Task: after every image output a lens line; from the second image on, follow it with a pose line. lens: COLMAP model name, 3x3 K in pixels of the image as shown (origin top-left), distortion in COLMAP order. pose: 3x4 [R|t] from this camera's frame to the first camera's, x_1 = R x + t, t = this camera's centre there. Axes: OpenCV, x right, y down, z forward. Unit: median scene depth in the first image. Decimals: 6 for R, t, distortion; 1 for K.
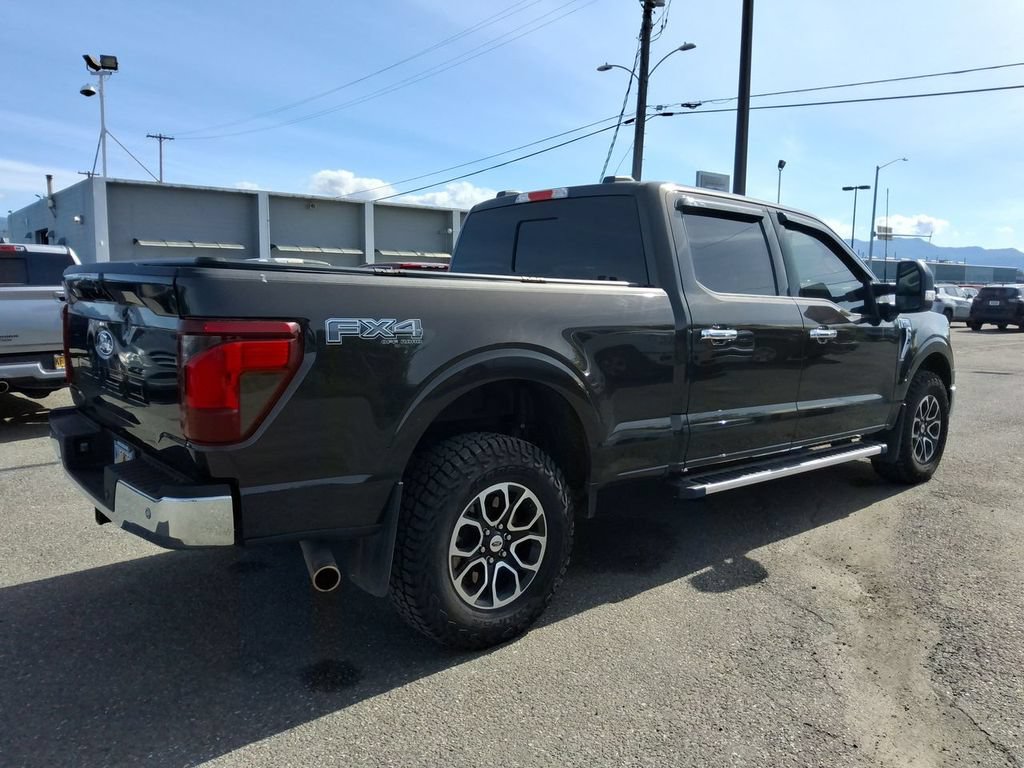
lens RADIAL K [[760.1, 0, 494.5], [0, 760.1, 379.2], [0, 0, 1]] dist [0.077450, -0.124694]
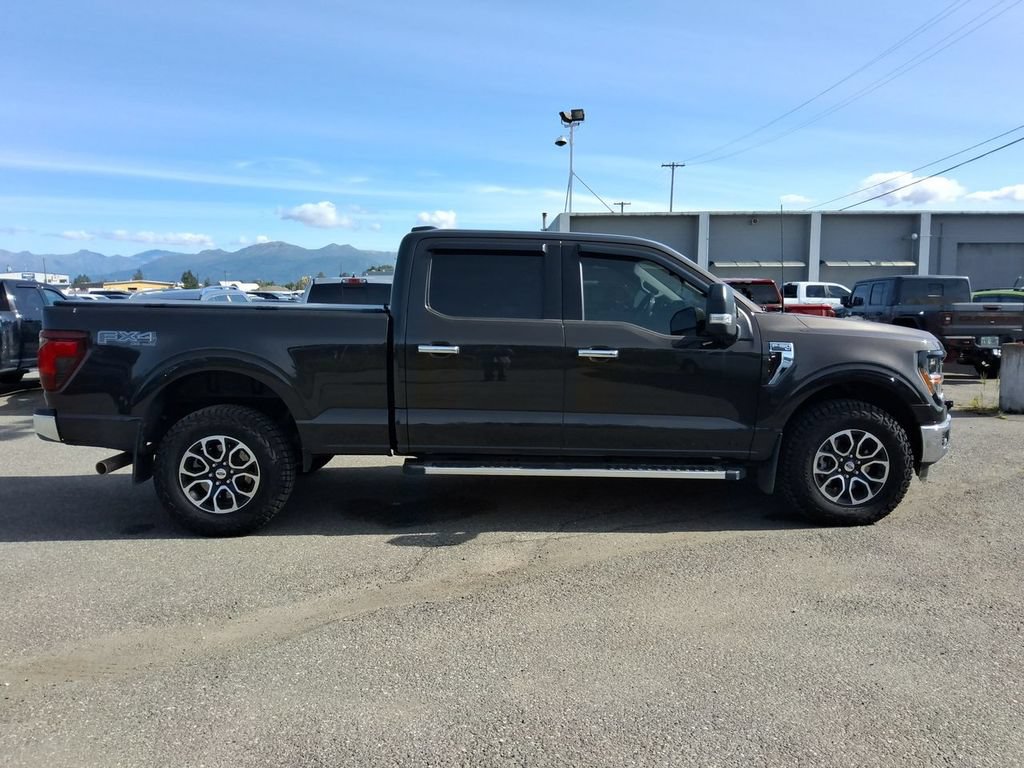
lens RADIAL K [[759.1, 0, 512.0], [0, 759.1, 384.0], [0, 0, 1]] dist [0.074591, -0.126374]
pose [[0.788210, 0.058886, -0.612583, 1.087576], [-0.065013, 0.997809, 0.012265, -0.023152], [0.611963, 0.030159, 0.790311, 0.075315]]
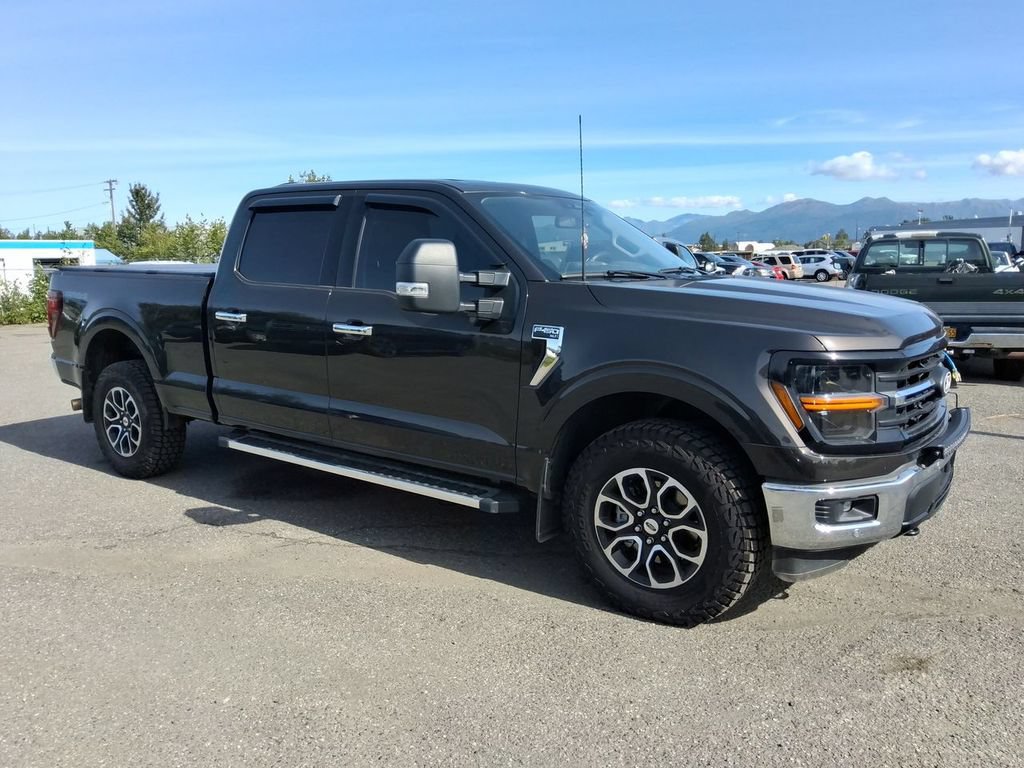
lens RADIAL K [[759.1, 0, 512.0], [0, 759.1, 384.0], [0, 0, 1]] dist [0.074591, -0.126374]
pose [[0.261933, 0.141424, -0.954668, 1.448934], [-0.102365, 0.987696, 0.118231, -0.130720], [0.959642, 0.066756, 0.273187, 1.025552]]
